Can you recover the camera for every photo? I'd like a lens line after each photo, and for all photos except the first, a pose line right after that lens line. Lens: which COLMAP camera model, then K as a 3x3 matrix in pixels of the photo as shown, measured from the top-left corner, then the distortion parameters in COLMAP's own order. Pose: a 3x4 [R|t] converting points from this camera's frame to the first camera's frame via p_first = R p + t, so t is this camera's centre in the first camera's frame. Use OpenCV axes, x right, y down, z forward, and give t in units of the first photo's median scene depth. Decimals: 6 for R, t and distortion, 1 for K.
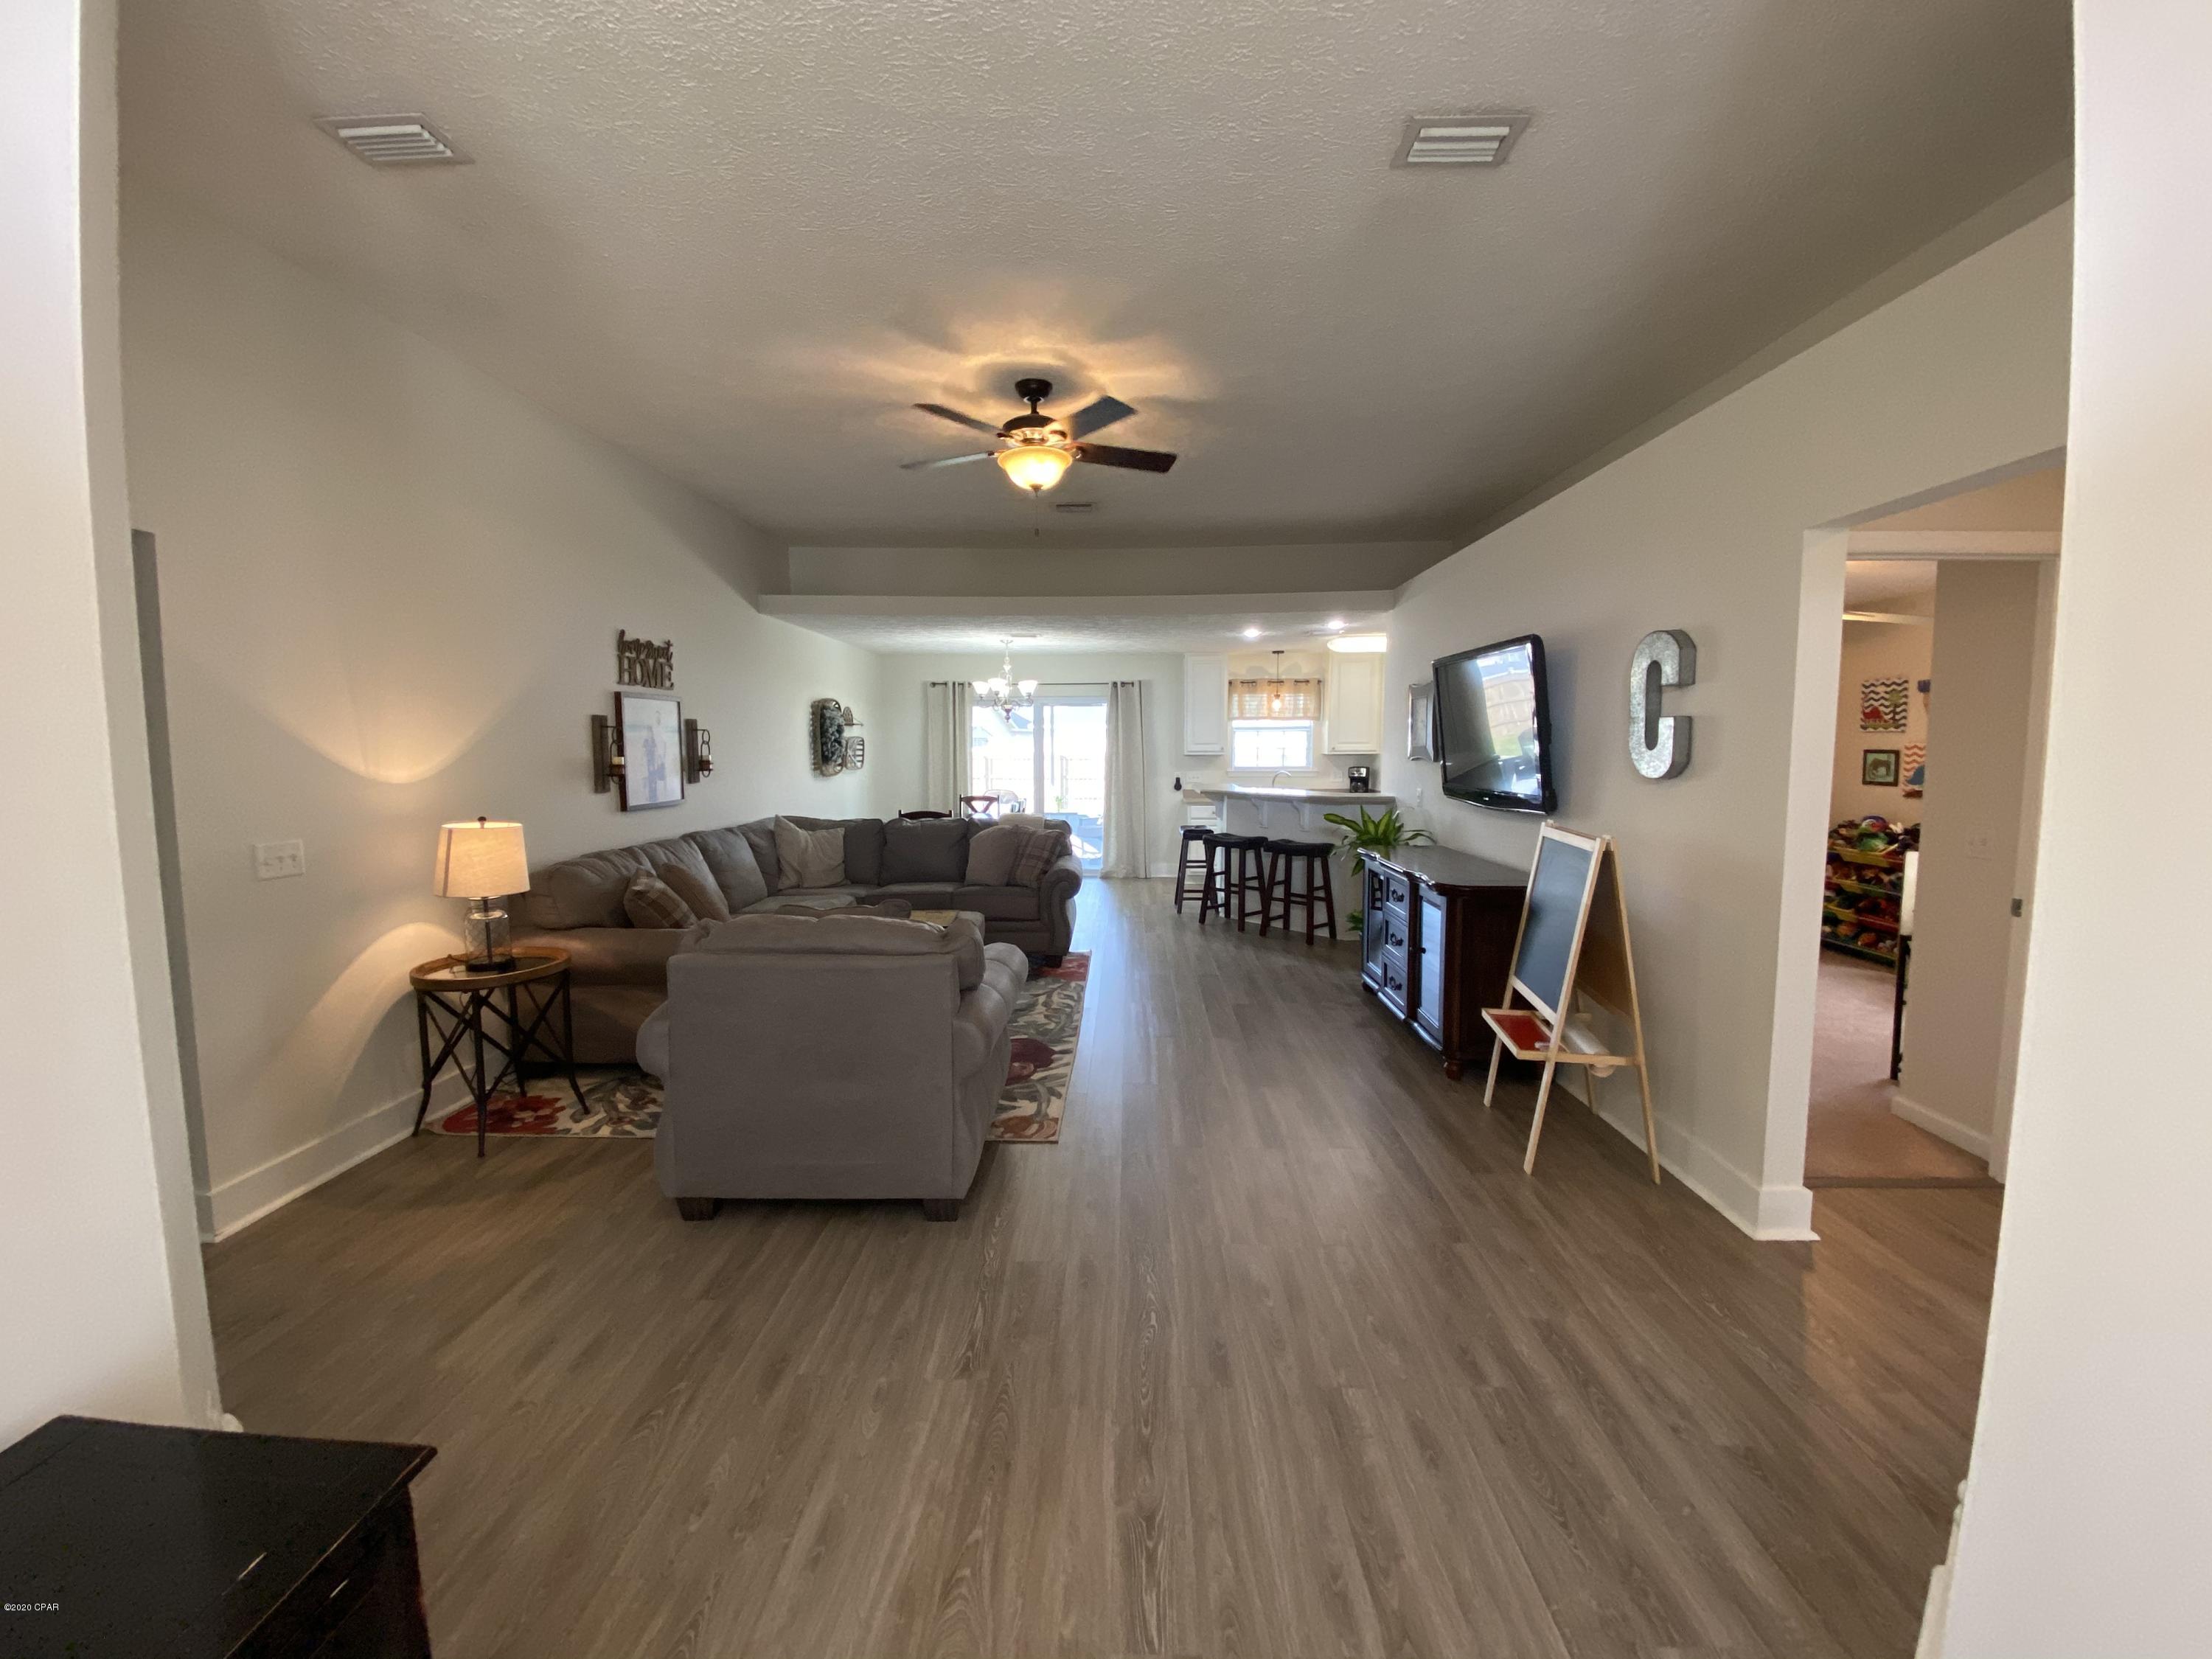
lens RADIAL K [[910.9, 0, 1100.0], [0, 910.9, 830.5], [0, 0, 1]] dist [0.027999, -0.000657]
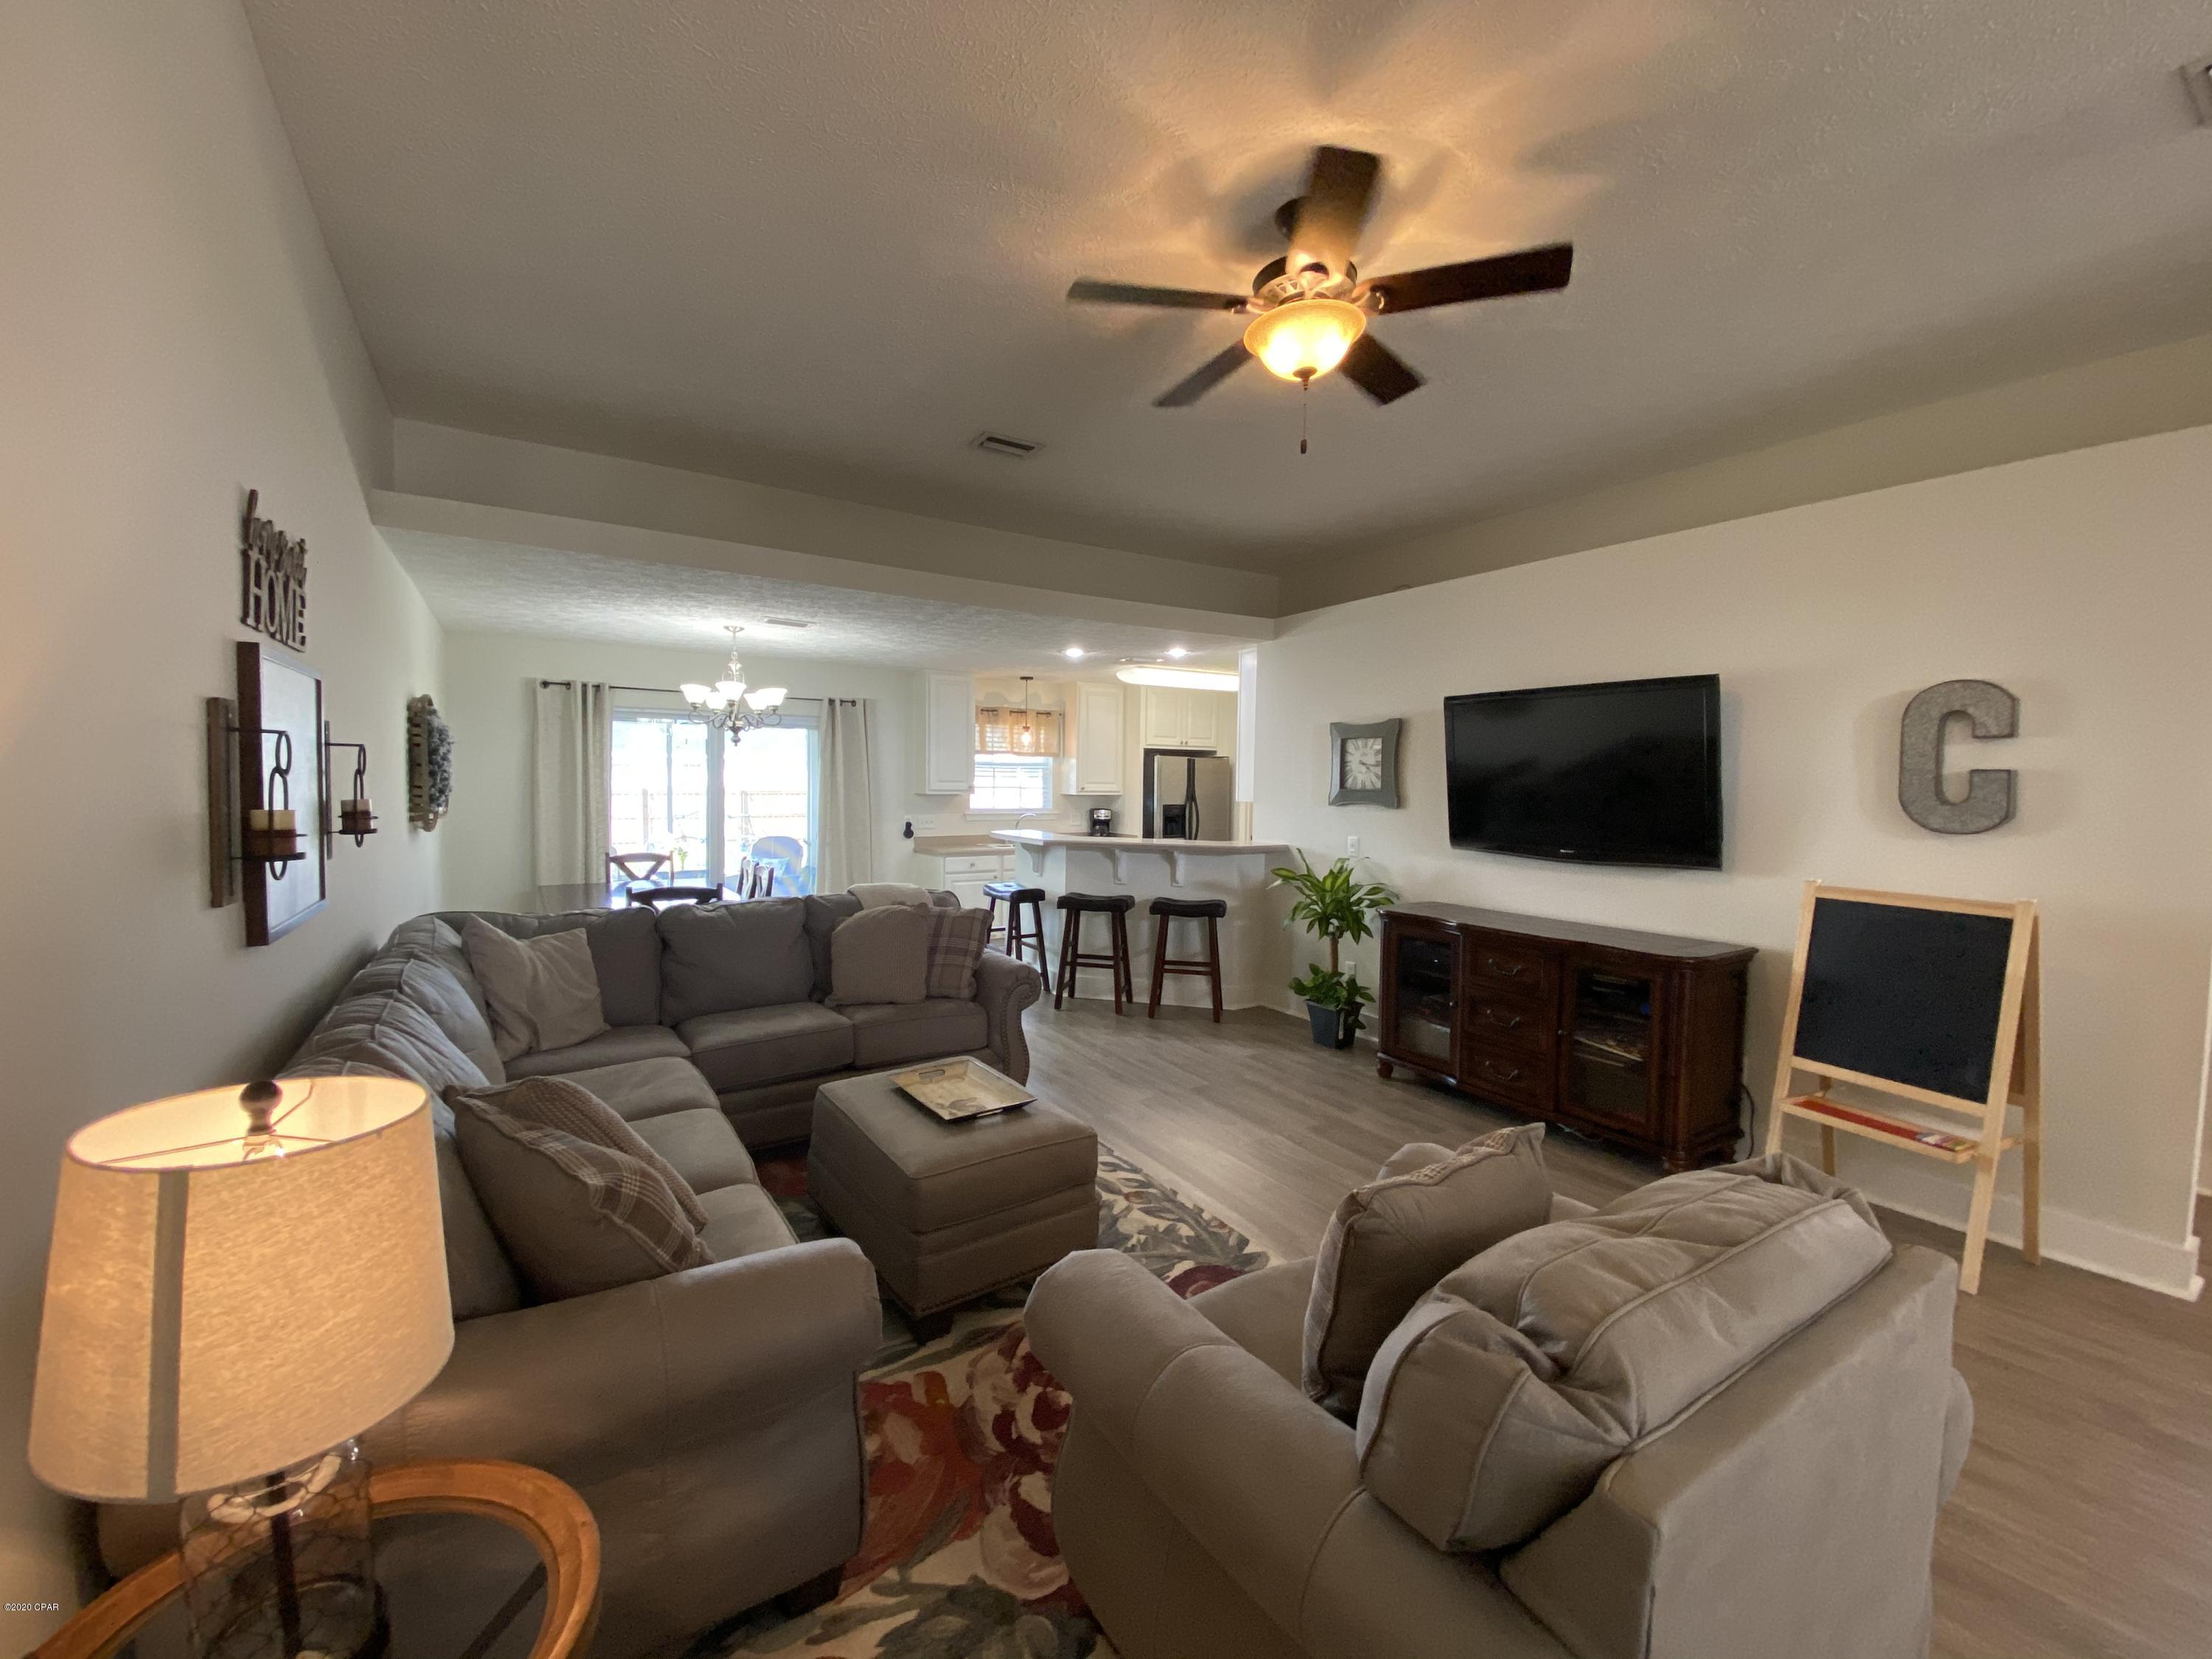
lens RADIAL K [[910.9, 0, 1116.1], [0, 910.9, 811.3], [0, 0, 1]] dist [0.027999, -0.000657]
pose [[0.829755, -0.004201, 0.558112, -0.217776], [0.037494, 0.998132, -0.048231, -0.022718], [-0.556867, 0.060946, 0.828363, 0.234945]]
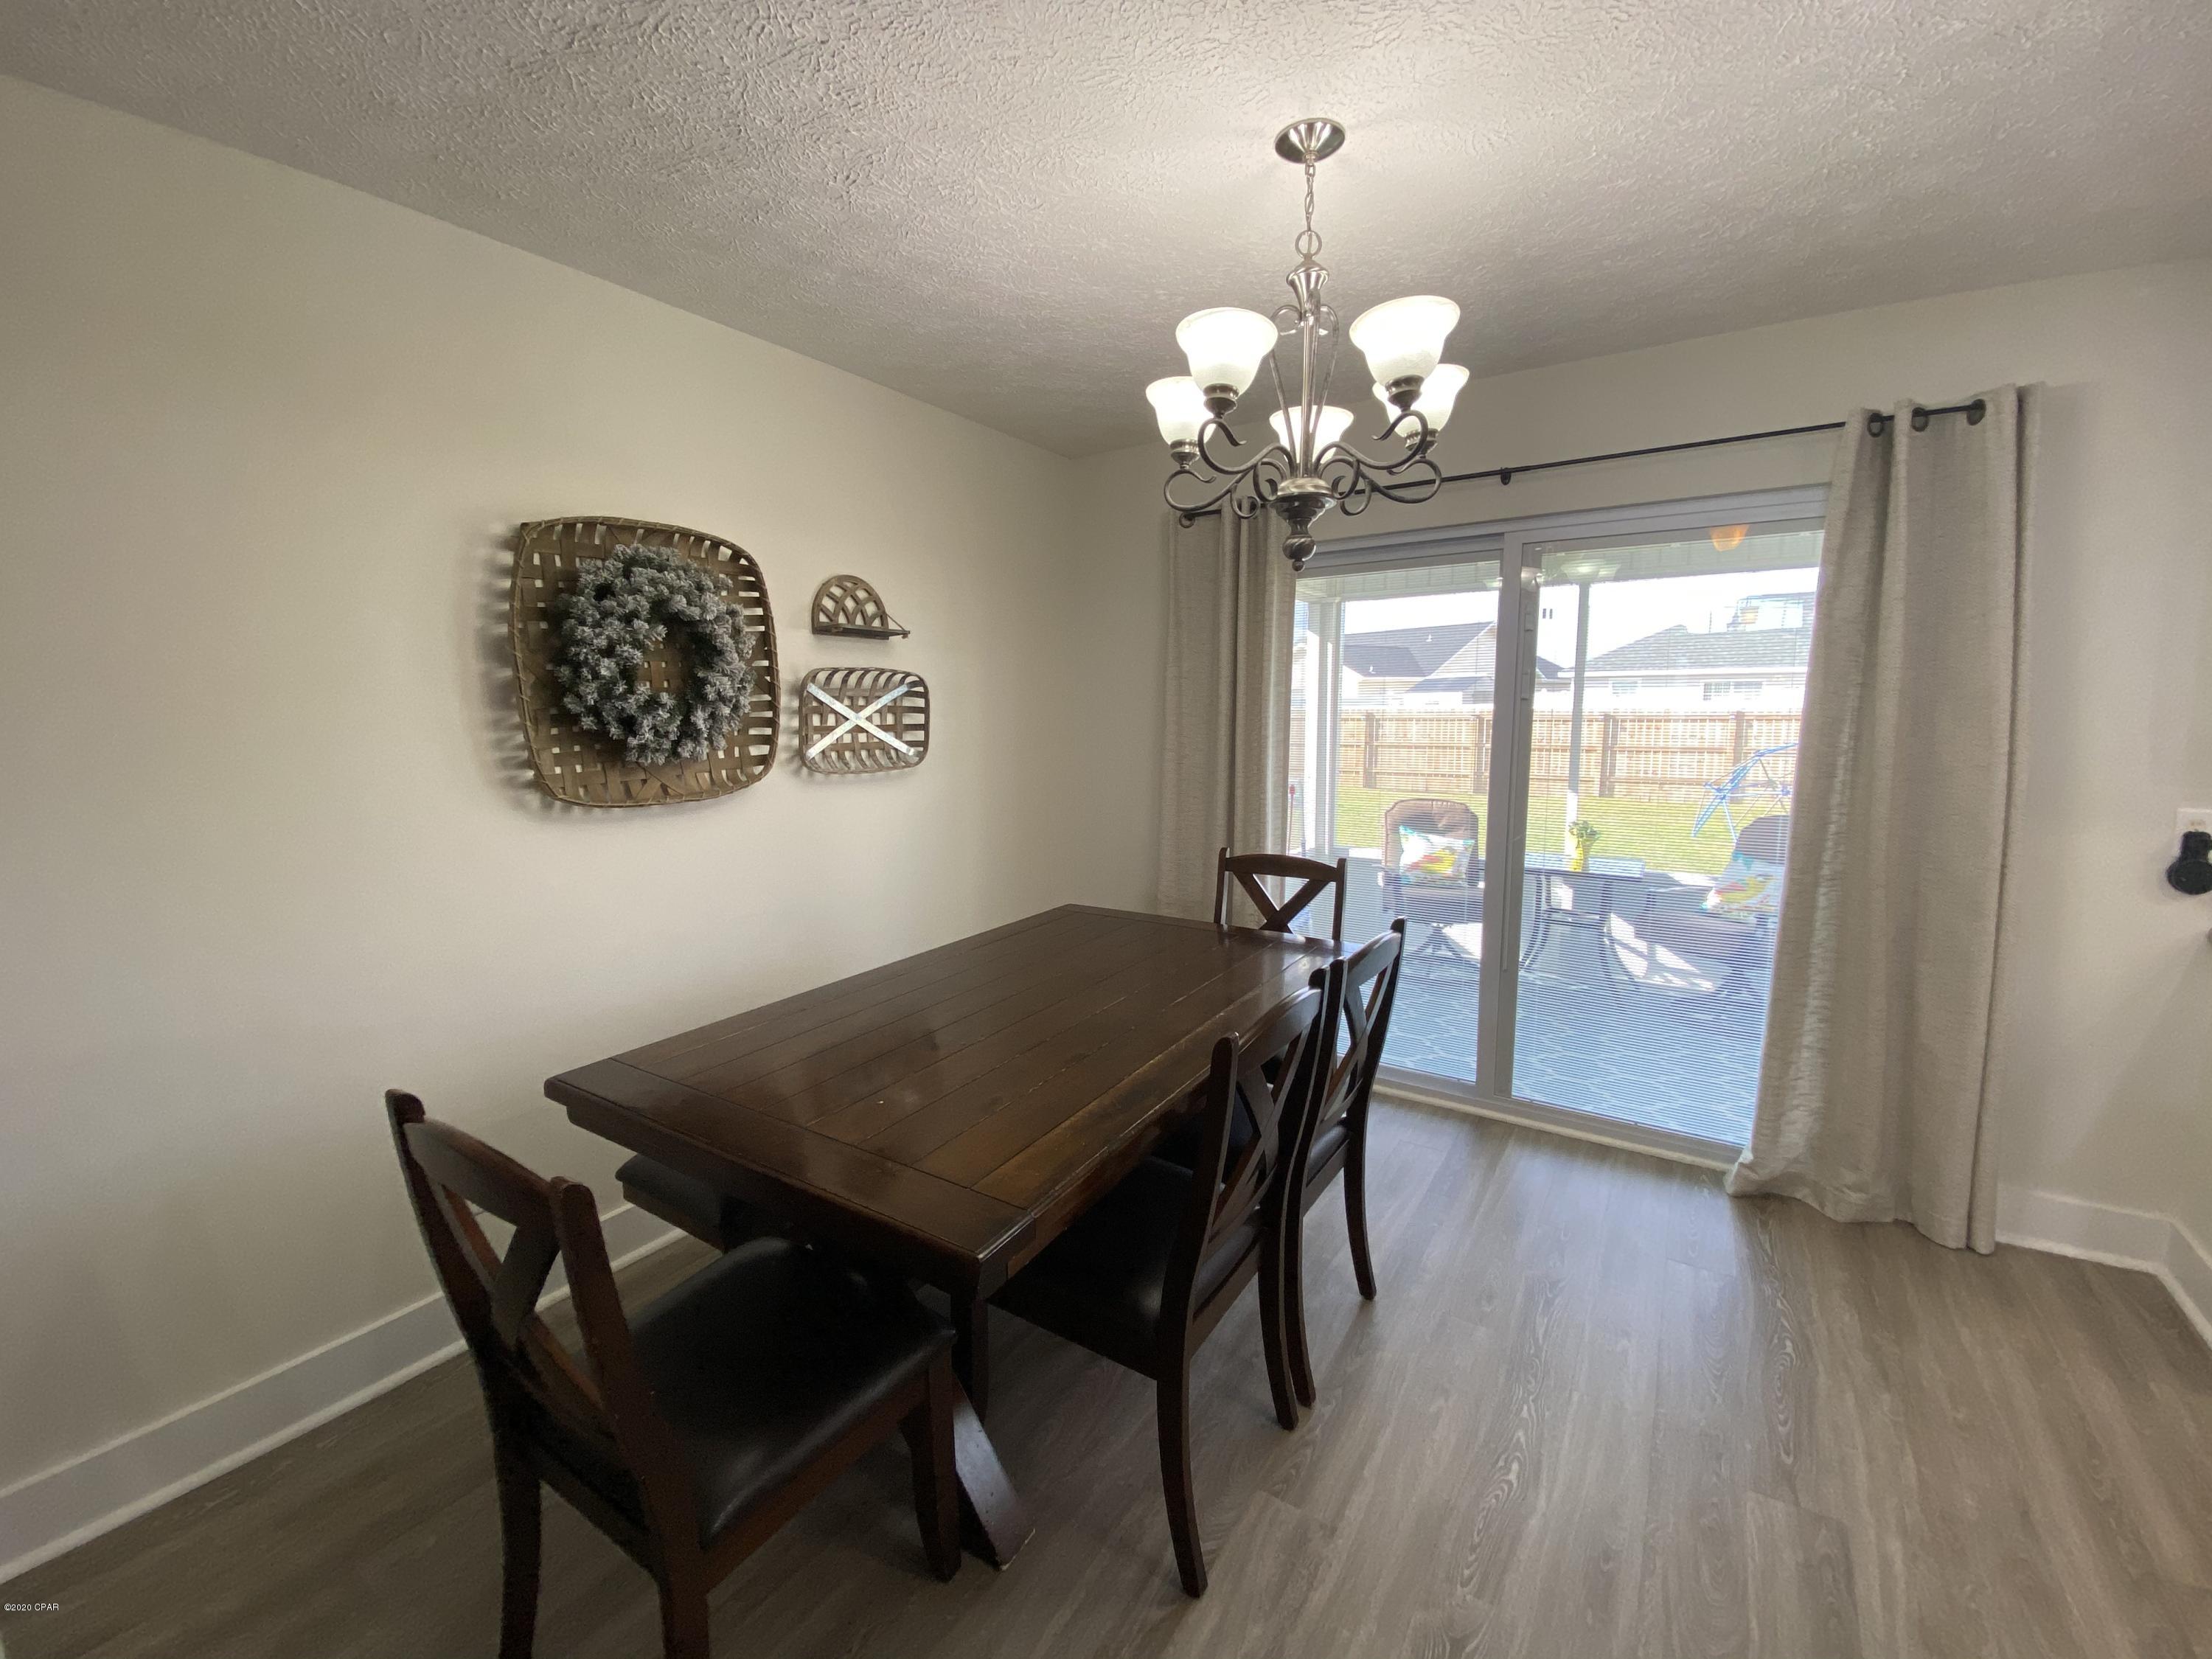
lens RADIAL K [[910.9, 0, 1113.6], [0, 910.9, 816.4], [0, 0, 1]] dist [0.027999, -0.000657]
pose [[0.858731, 0.058577, -0.509067, -0.024317], [-0.040728, 0.998104, 0.046146, -0.063624], [0.510805, -0.018893, 0.859489, 0.698684]]
